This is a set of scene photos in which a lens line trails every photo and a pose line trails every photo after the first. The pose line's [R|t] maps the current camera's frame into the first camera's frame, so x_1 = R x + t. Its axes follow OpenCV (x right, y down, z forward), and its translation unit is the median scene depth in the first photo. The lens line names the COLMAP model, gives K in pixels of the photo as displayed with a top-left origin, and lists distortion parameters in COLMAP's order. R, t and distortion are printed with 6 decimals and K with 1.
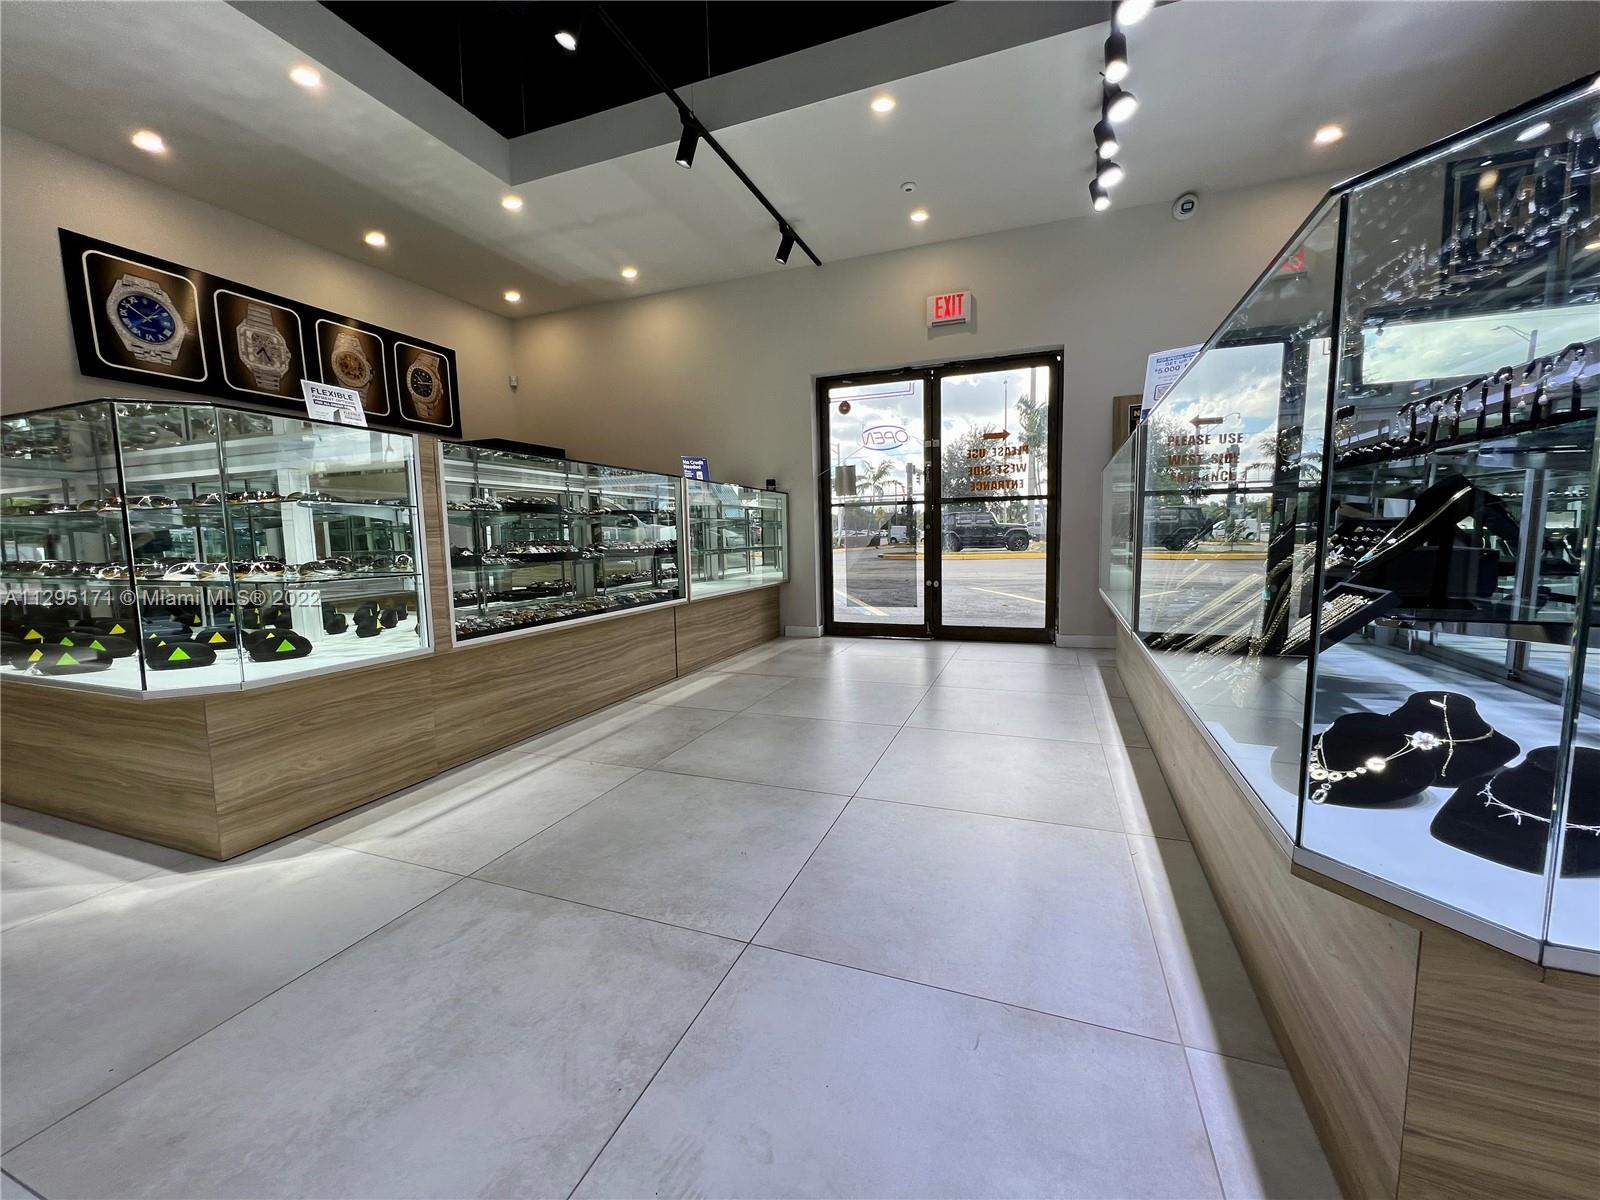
lens RADIAL K [[642.4, 0, 798.3], [0, 642.4, 603.4], [0, 0, 1]] dist [0.000407, 0.000315]
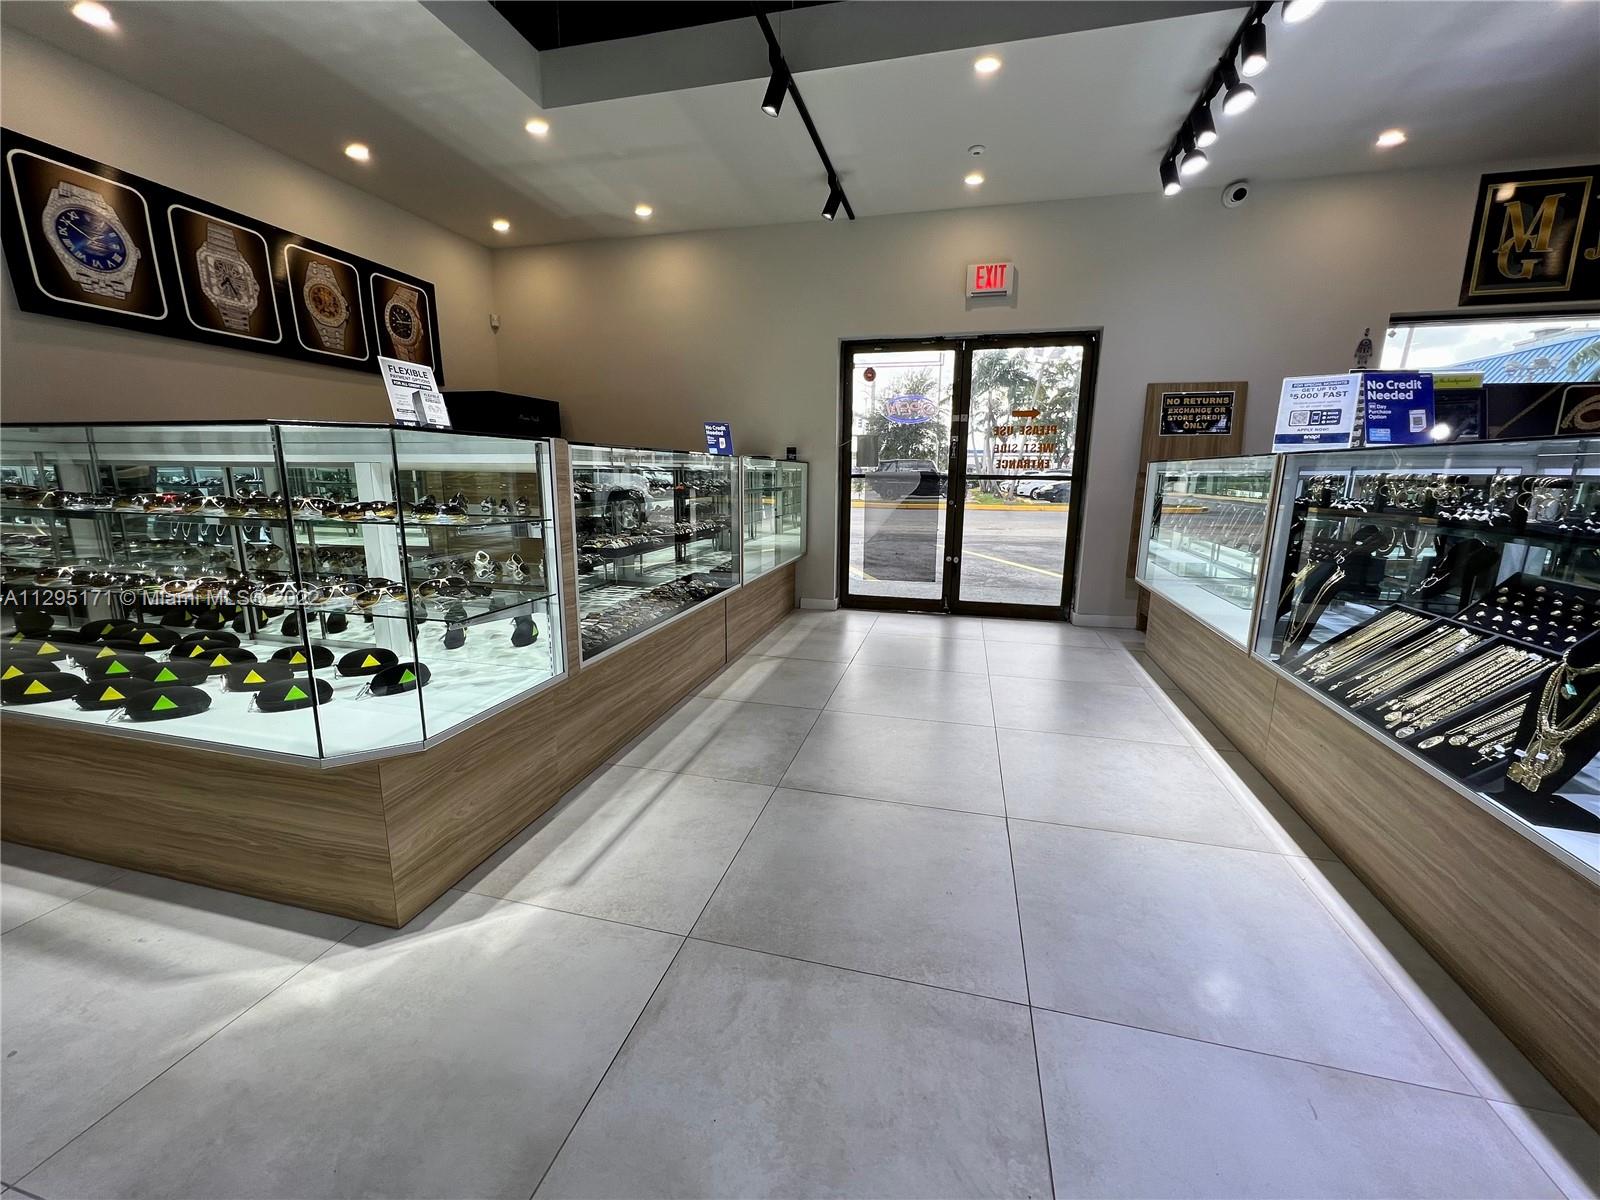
lens RADIAL K [[644.5, 0, 798.7], [0, 644.5, 602.5], [0, 0, 1]] dist [0.000684, -0.000187]
pose [[0.992702, 0.006803, 0.120398, -0.208959], [-0.018010, 0.995573, 0.092245, -0.072385], [-0.119237, -0.093740, 0.988431, 0.033757]]
